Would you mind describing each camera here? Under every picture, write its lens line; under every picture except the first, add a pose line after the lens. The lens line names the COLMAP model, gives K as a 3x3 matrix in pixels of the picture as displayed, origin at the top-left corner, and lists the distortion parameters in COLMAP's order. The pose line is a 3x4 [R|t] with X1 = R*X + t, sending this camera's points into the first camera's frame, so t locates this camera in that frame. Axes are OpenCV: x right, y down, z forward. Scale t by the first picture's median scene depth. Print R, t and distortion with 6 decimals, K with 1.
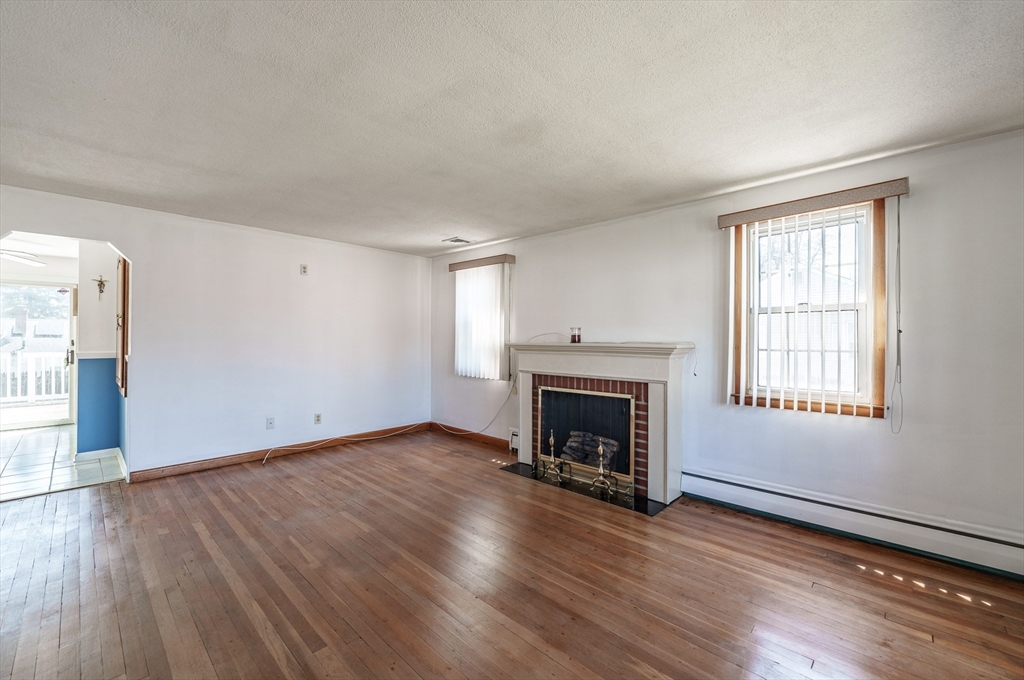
lens RADIAL K [[417.0, 0, 504.5], [0, 417.0, 335.5], [0, 0, 1]] dist [0.011014, 0.000119]
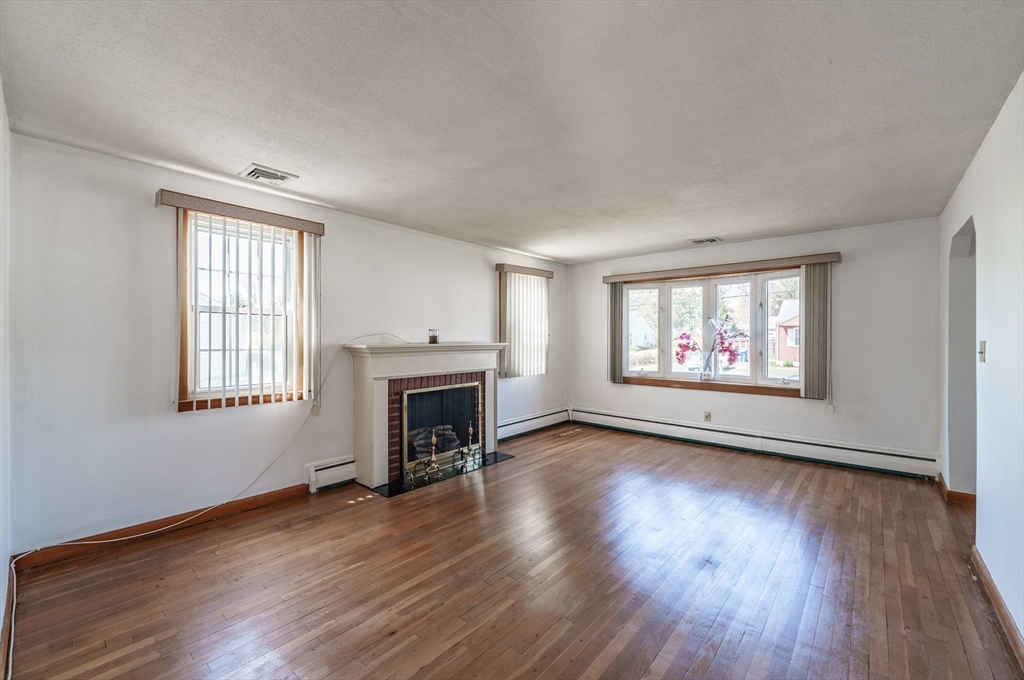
lens RADIAL K [[417.6, 0, 506.7], [0, 417.6, 339.1], [0, 0, 1]] dist [-0.001183, 0.000298]
pose [[-0.045749, -0.005526, 0.998938, -0.886963], [-0.004525, 0.999976, 0.005325, 0.000406], [-0.998943, -0.004276, -0.045773, 0.850995]]
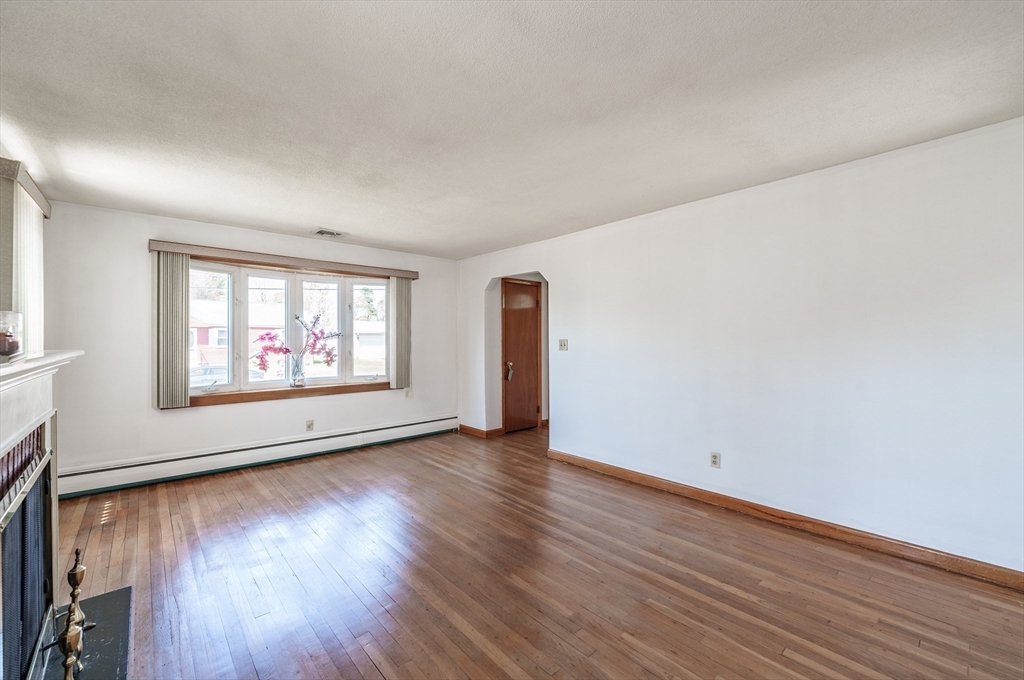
lens RADIAL K [[417.6, 0, 506.7], [0, 417.6, 339.1], [0, 0, 1]] dist [-0.001183, 0.000298]
pose [[-0.997040, 0.000673, 0.076875, -0.270019], [0.000634, 1.000000, -0.000530, 0.003021], [-0.076876, -0.000480, -0.997041, 1.292877]]
